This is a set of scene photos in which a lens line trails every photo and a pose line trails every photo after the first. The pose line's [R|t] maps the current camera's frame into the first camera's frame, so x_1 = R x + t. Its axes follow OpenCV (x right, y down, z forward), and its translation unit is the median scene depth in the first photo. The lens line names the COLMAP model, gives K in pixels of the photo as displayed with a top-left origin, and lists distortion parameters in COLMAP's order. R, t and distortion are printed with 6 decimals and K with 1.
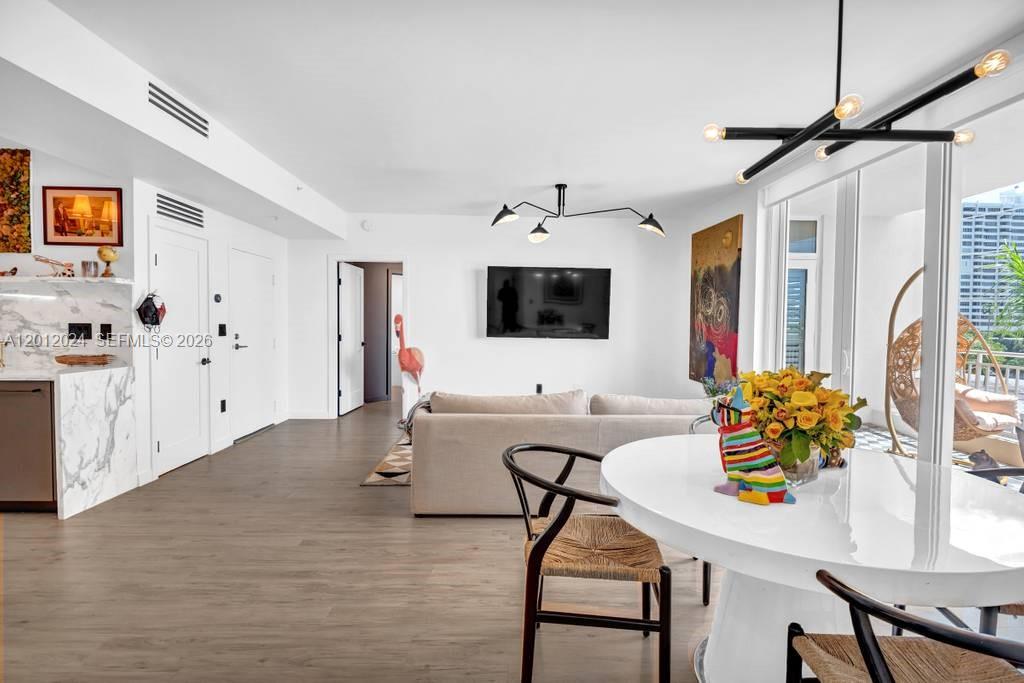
lens RADIAL K [[510.8, 0, 514.5], [0, 510.8, 336.3], [0, 0, 1]] dist [-0.000711, -0.000670]
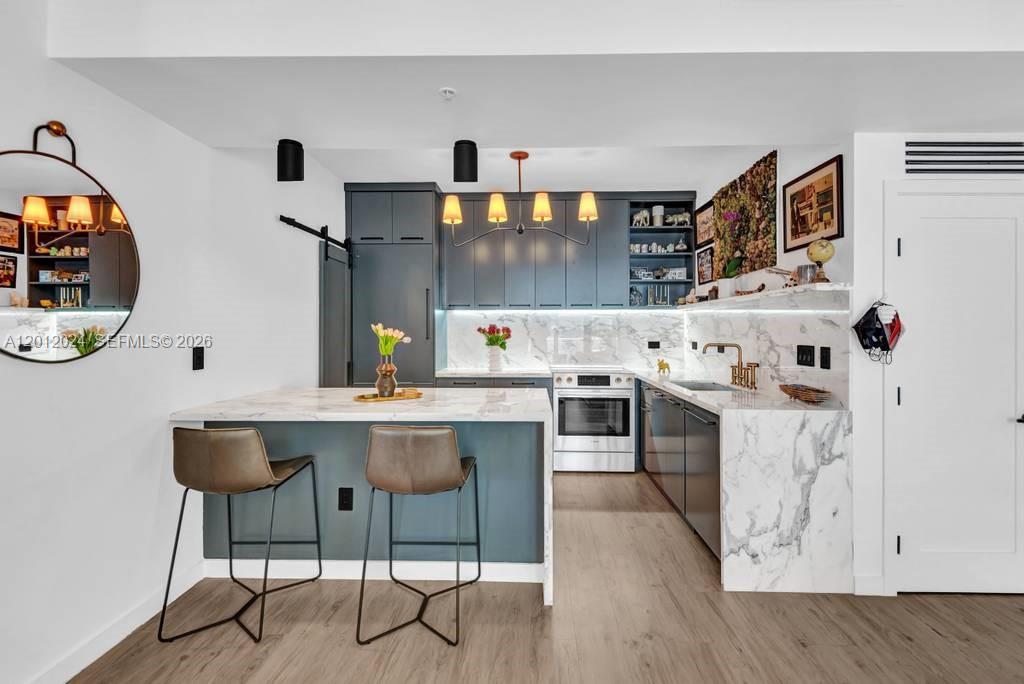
lens RADIAL K [[481.9, 0, 524.4], [0, 481.9, 330.3], [0, 0, 1]] dist [0.001785, -0.000882]
pose [[-0.049562, -0.010142, -0.998720, -0.089328], [-0.030371, 0.999501, -0.008643, -0.029570], [0.998309, 0.029904, -0.049846, 0.606567]]
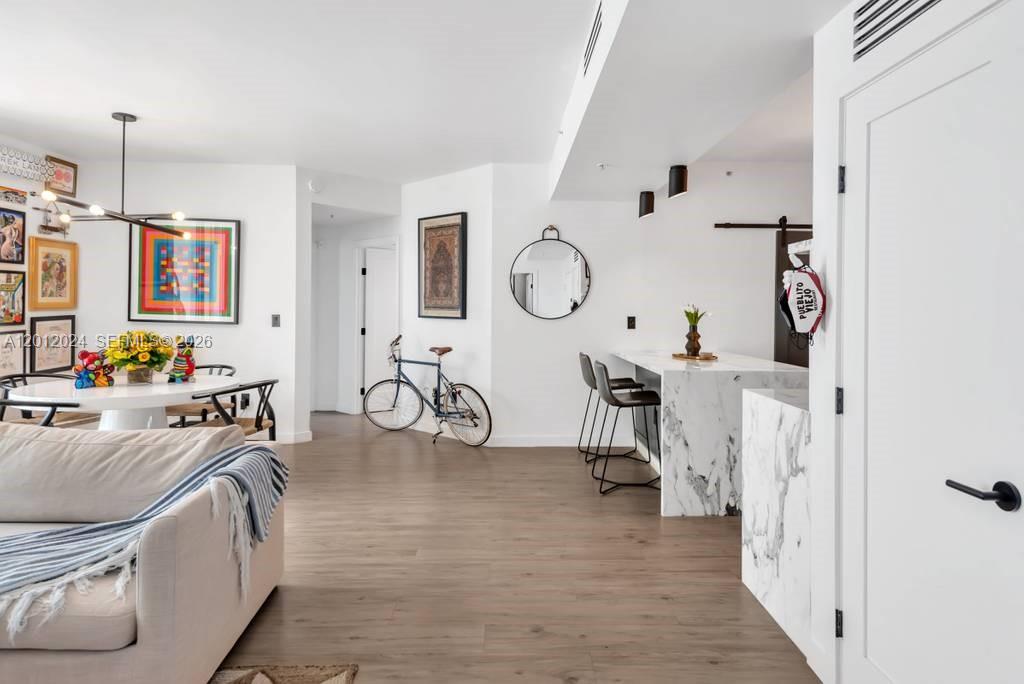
lens RADIAL K [[590.7, 0, 524.7], [0, 590.7, 307.8], [0, 0, 1]] dist [0.040001, -0.026067]
pose [[-0.999847, -0.017454, 0.001250, -0.471646], [-0.017413, 0.999474, 0.027357, -0.055538], [-0.001727, 0.027331, -0.999625, 1.598608]]
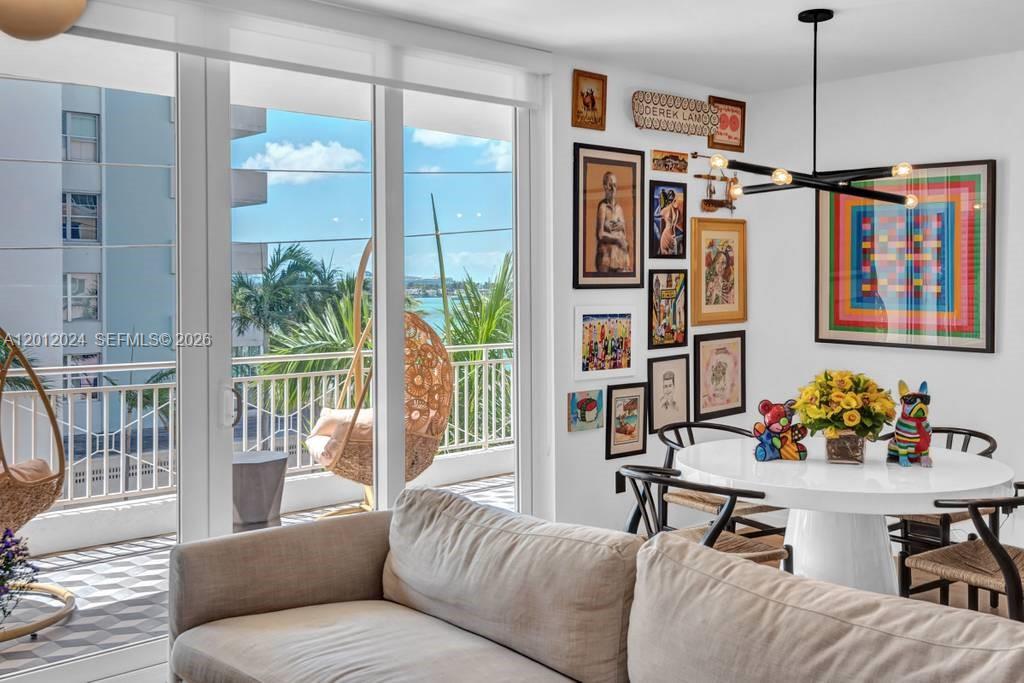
lens RADIAL K [[1011.6, 0, 510.9], [0, 1011.6, 291.2], [0, 0, 1]] dist [0.011311, -0.001036]
pose [[-0.656509, -0.009289, 0.754261, -0.354426], [0.021071, 0.999308, 0.030647, -0.099669], [-0.754024, 0.036013, -0.655859, 1.491375]]
